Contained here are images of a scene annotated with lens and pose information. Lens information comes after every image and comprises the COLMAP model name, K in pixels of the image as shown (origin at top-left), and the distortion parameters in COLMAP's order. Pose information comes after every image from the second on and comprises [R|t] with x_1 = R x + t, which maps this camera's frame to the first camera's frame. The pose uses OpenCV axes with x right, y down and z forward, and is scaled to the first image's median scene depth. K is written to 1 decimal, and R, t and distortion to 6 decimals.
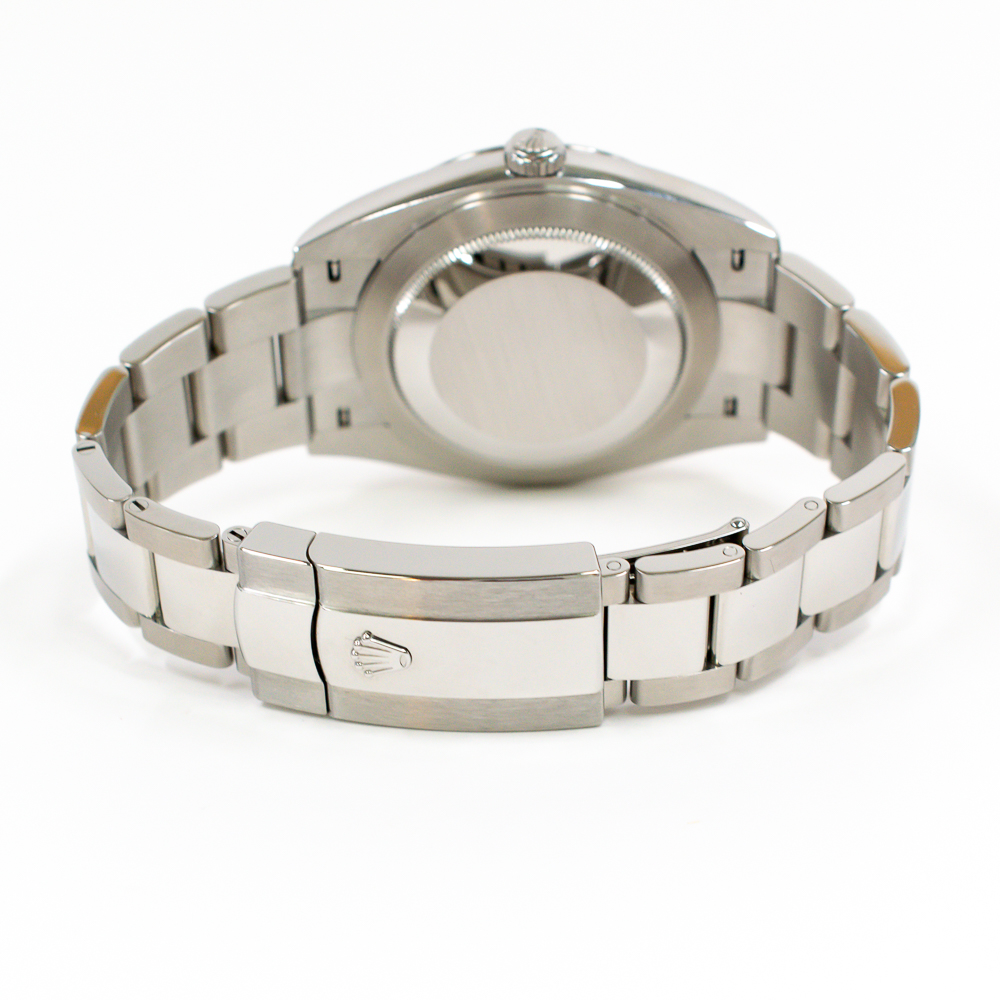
lens RADIAL K [[2593.6, 0, 499.1], [0, 2593.6, 498.7], [0, 0, 1]] dist [-0.067196, 0.000000]
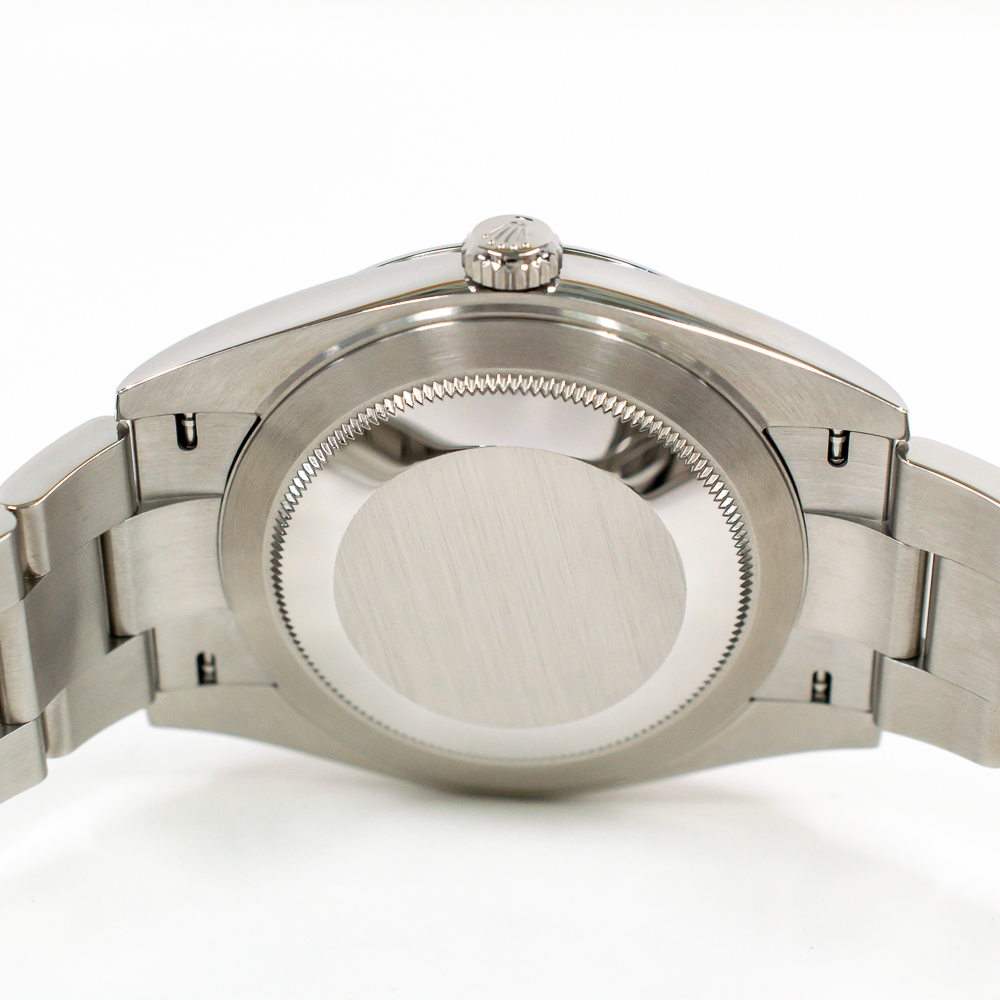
lens RADIAL K [[2593.6, 0, 504.3], [0, 2593.6, 499.2], [0, 0, 1]] dist [-0.067196, 0.000000]
pose [[0.995550, 0.052608, -0.078189, 0.061252], [-0.061058, 0.992060, -0.109946, -0.007555], [0.071784, 0.114230, 0.990857, 0.384019]]
